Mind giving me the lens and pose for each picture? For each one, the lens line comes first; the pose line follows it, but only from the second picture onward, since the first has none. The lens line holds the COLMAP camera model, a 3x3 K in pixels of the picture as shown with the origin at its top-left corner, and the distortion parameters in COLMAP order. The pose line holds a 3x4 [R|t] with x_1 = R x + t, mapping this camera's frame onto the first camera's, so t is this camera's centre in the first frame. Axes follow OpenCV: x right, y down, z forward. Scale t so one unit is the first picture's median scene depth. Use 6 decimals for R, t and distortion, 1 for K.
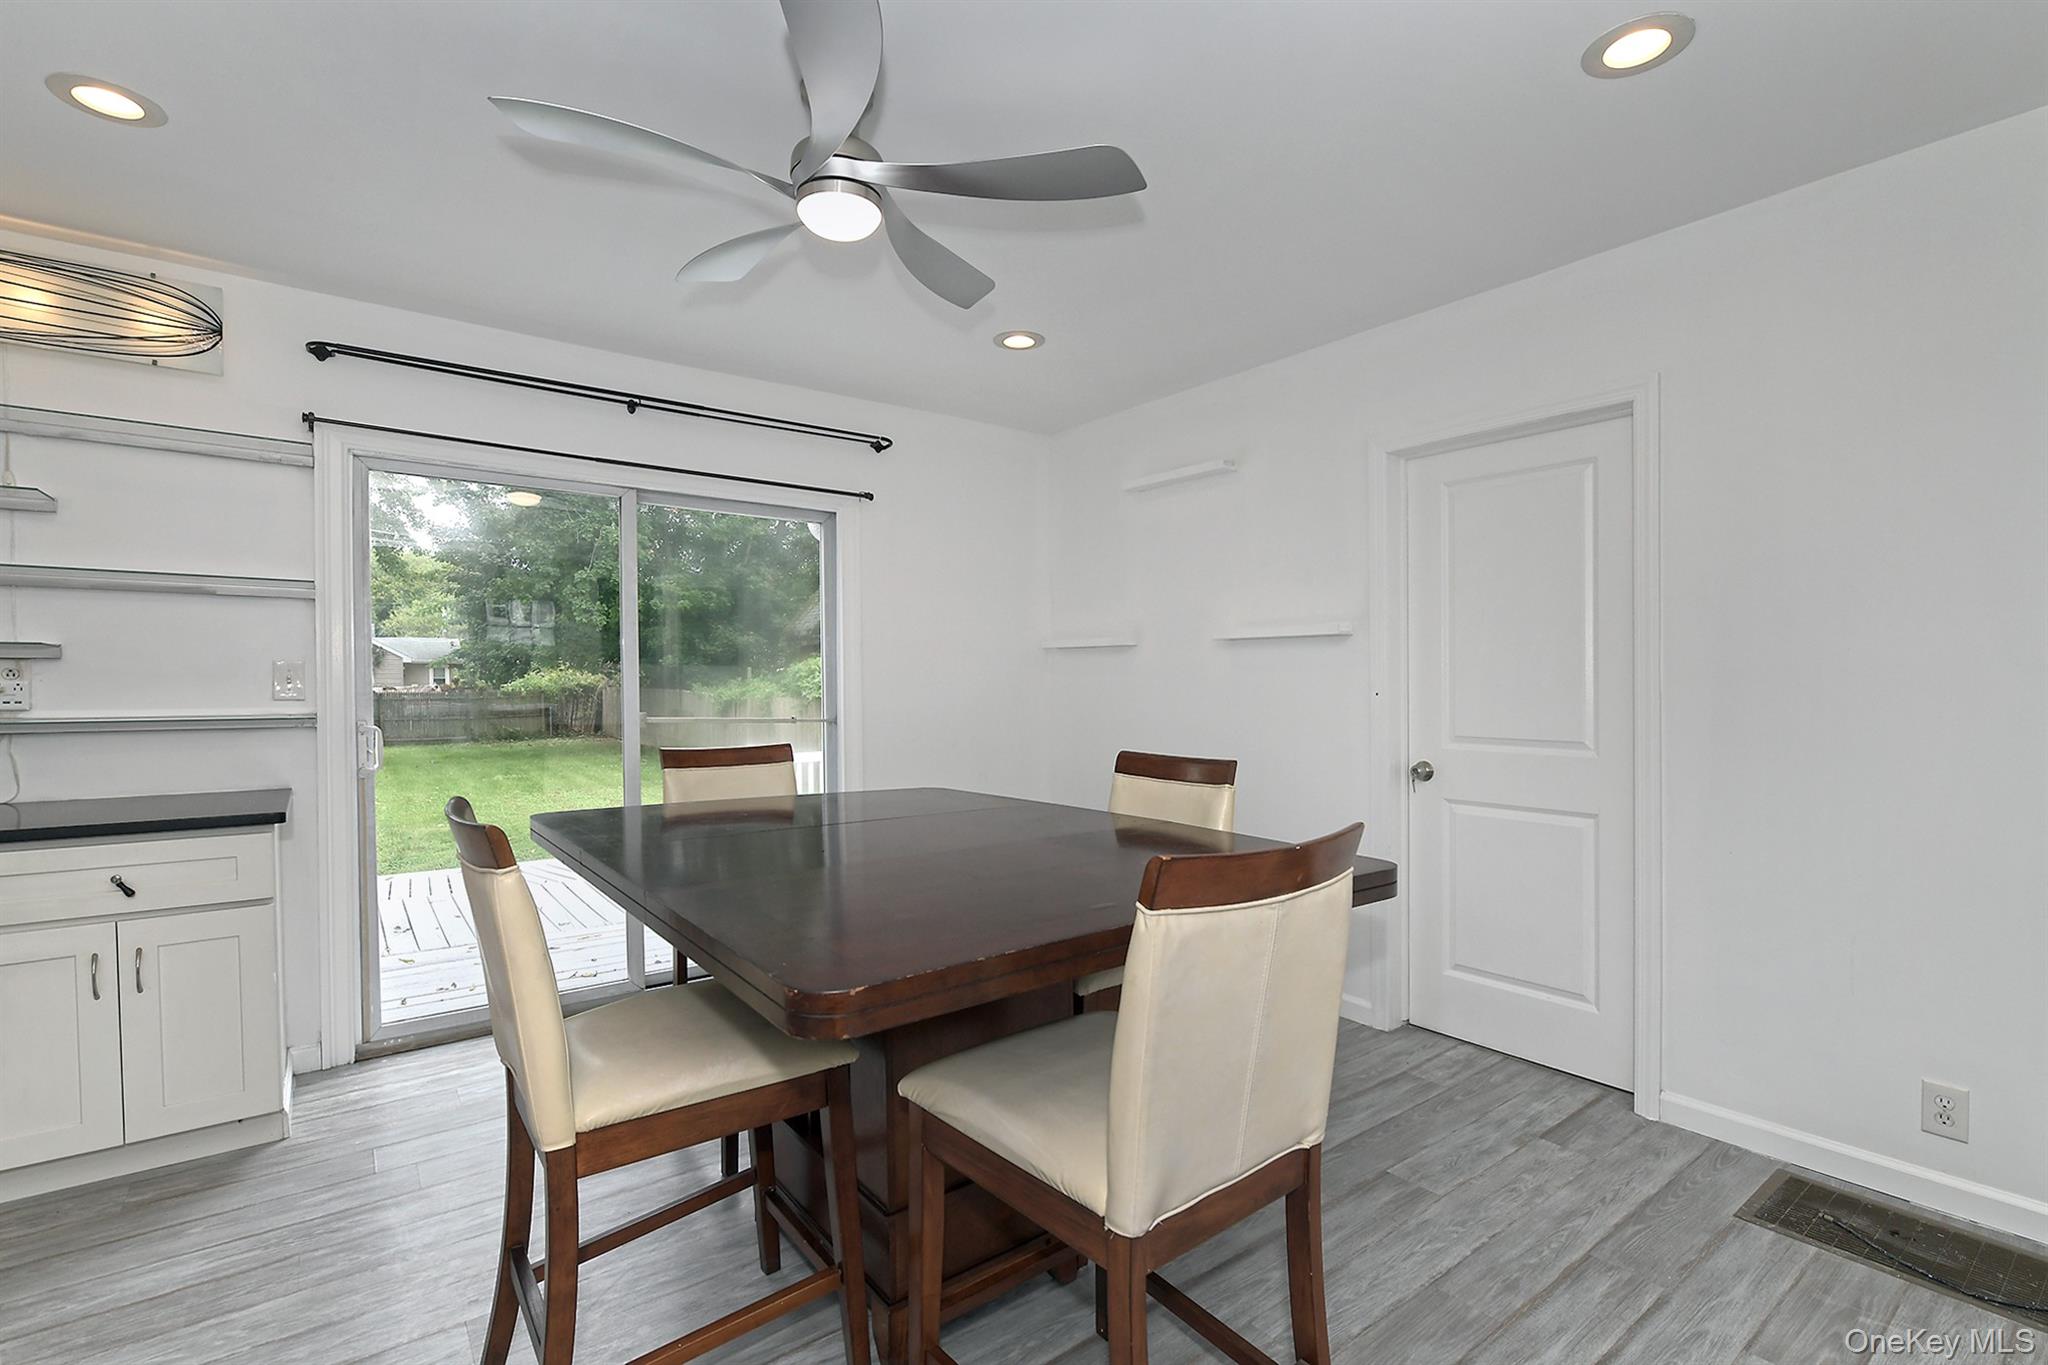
lens RADIAL K [[917.9, 0, 963.9], [0, 917.9, 686.7], [0, 0, 1]] dist [-0.001033, 0.000701]
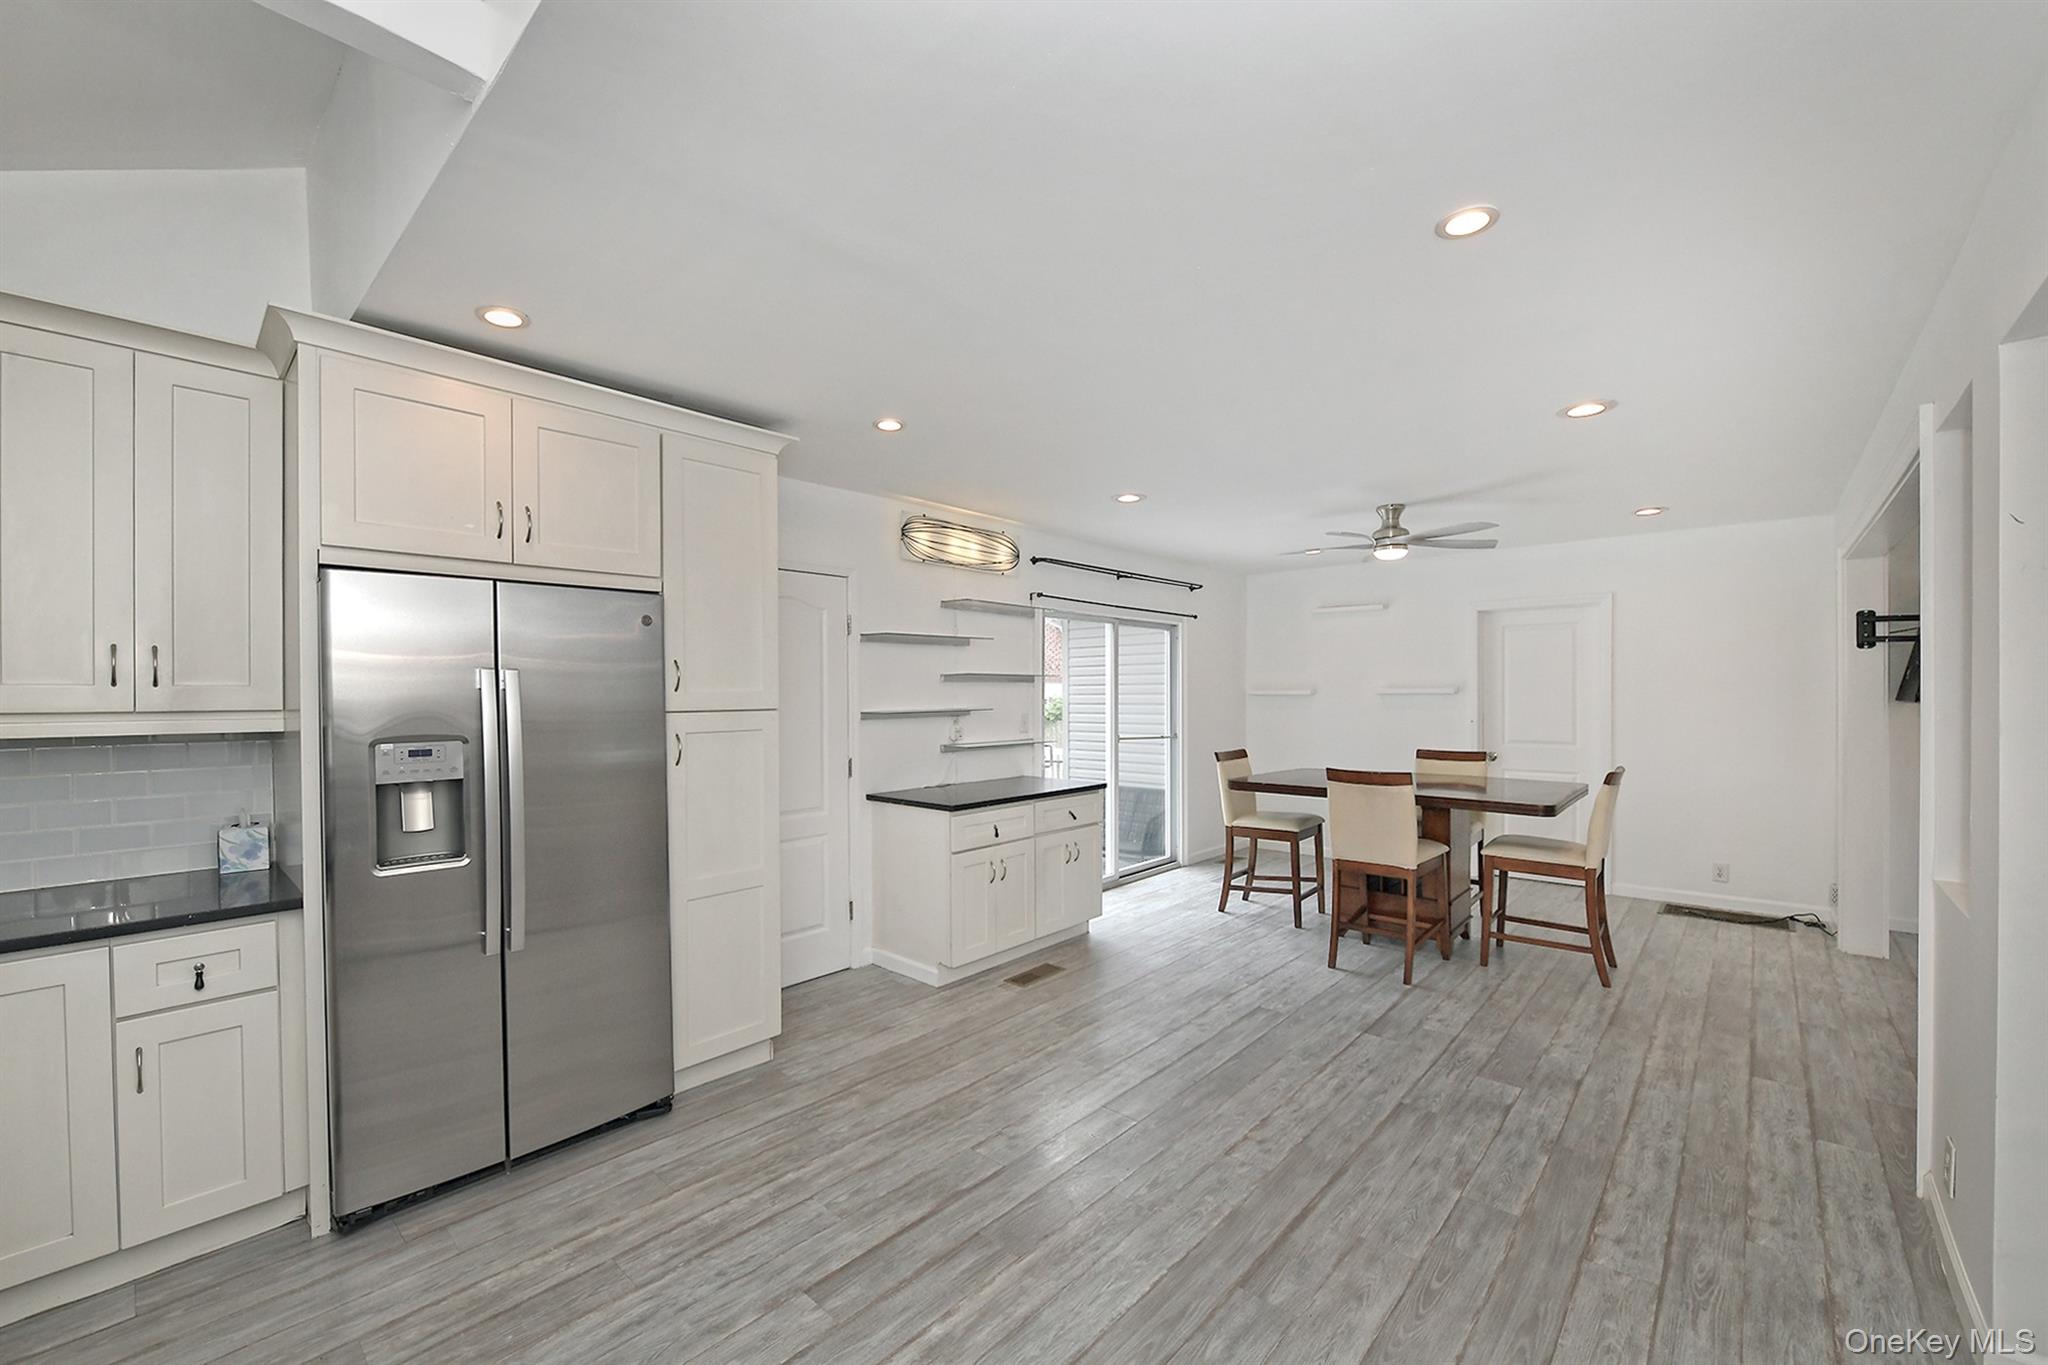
lens RADIAL K [[807.8, 0, 977.7], [0, 807.8, 695.2], [0, 0, 1]] dist [-0.009325, -0.002640]
pose [[0.985375, -0.003799, 0.170359, -1.289009], [0.005285, 0.999952, -0.008272, -0.060386], [-0.170320, 0.009052, 0.985347, -0.837691]]
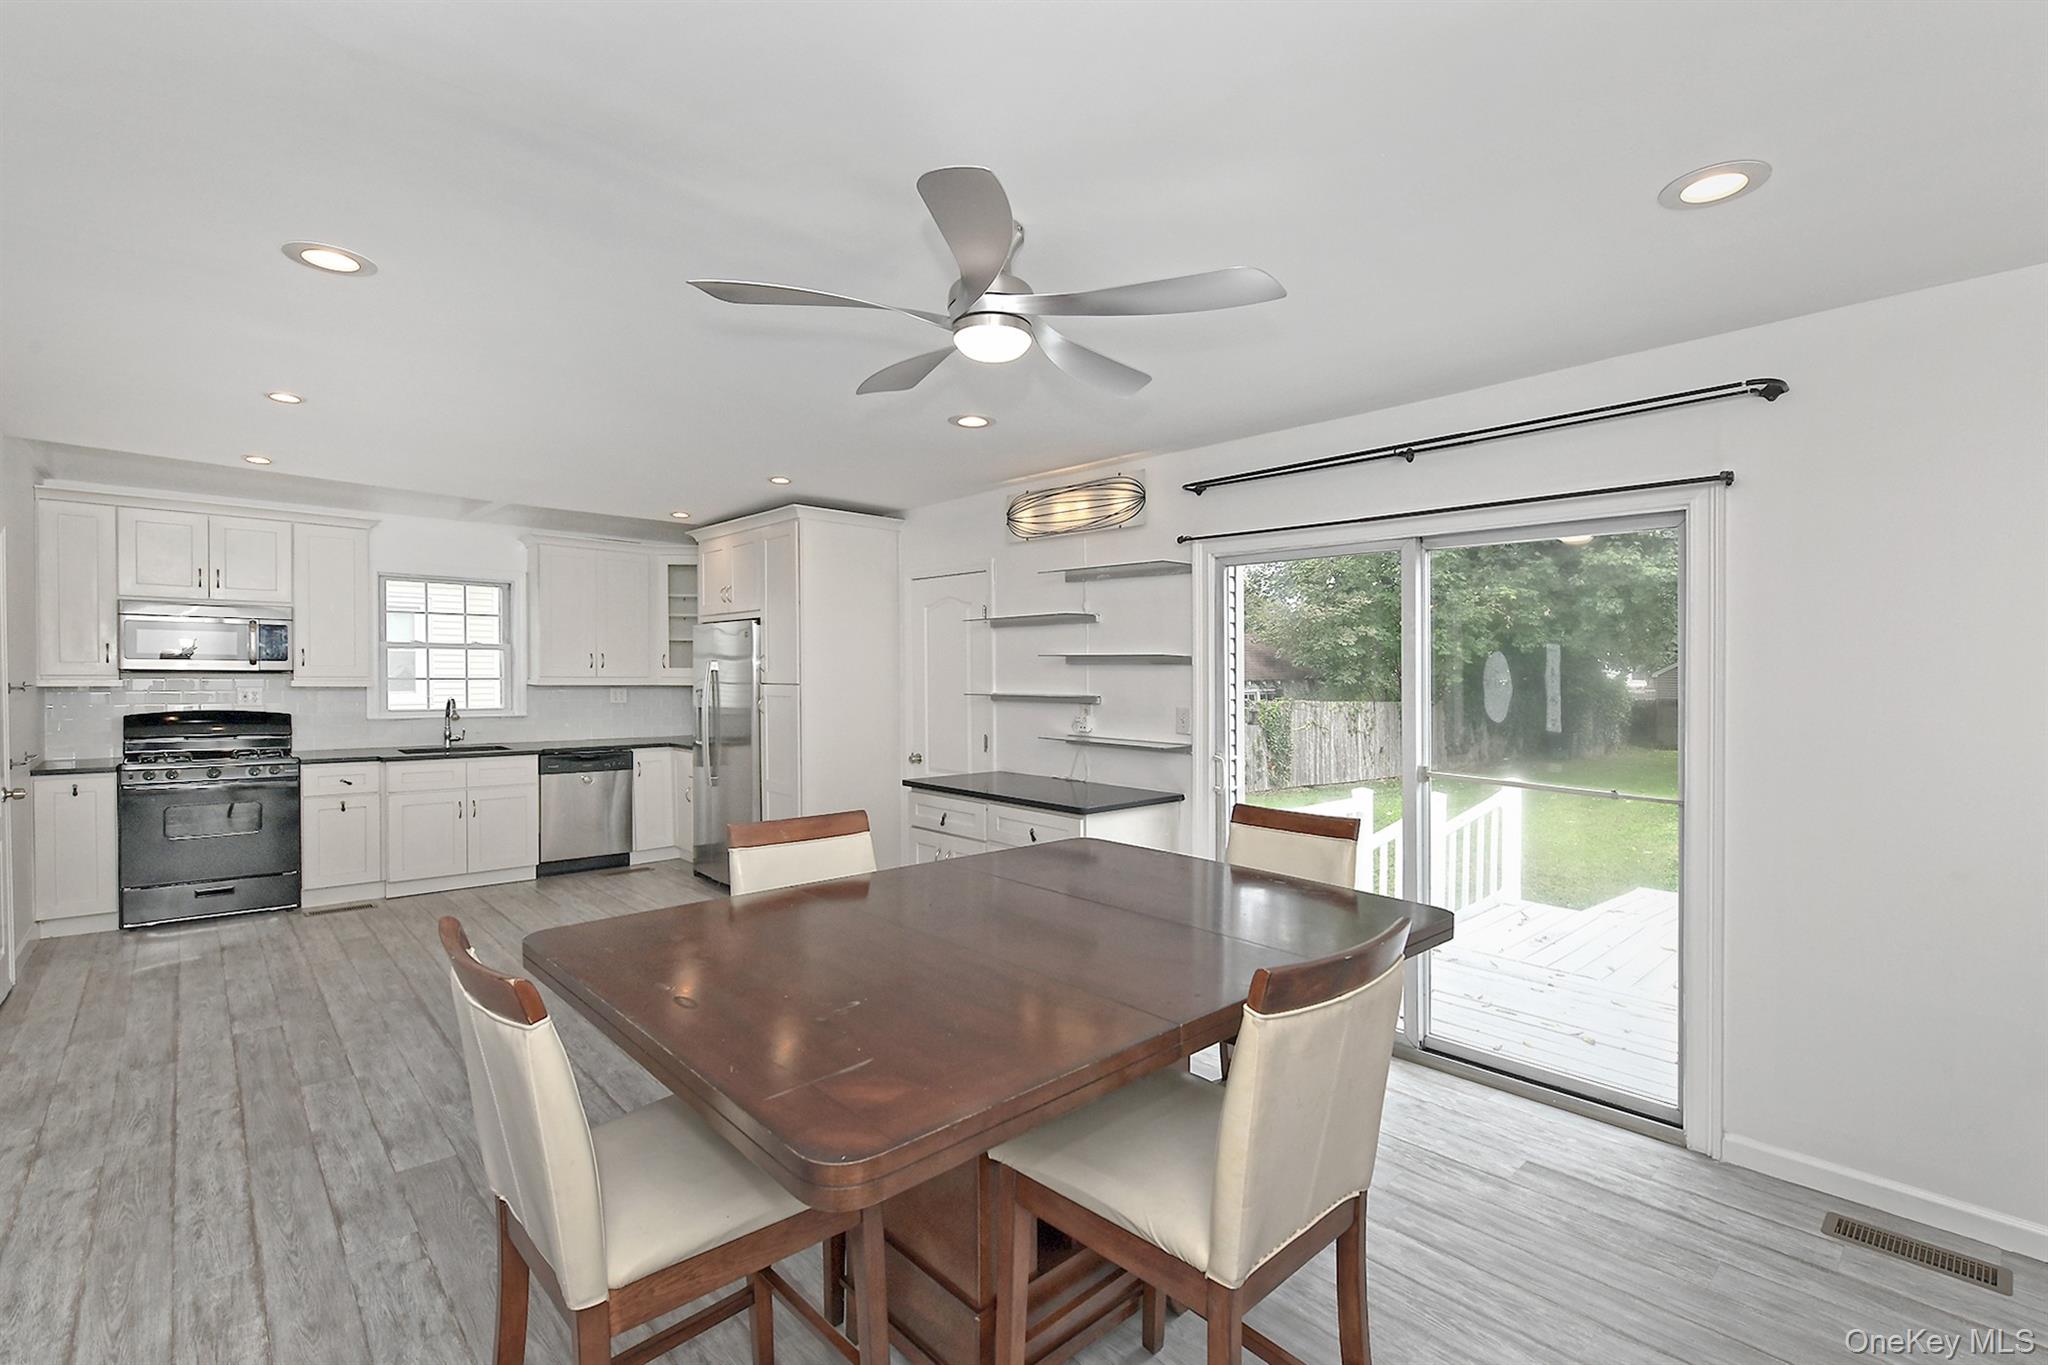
lens RADIAL K [[872.2, 0, 1084.1], [0, 872.2, 686.1], [0, 0, 1]] dist [-0.004494, -0.002035]
pose [[0.173070, 0.018167, -0.984742, 0.682258], [-0.019687, 0.999694, 0.014983, -0.090104], [0.984713, 0.016794, 0.173374, 0.686117]]
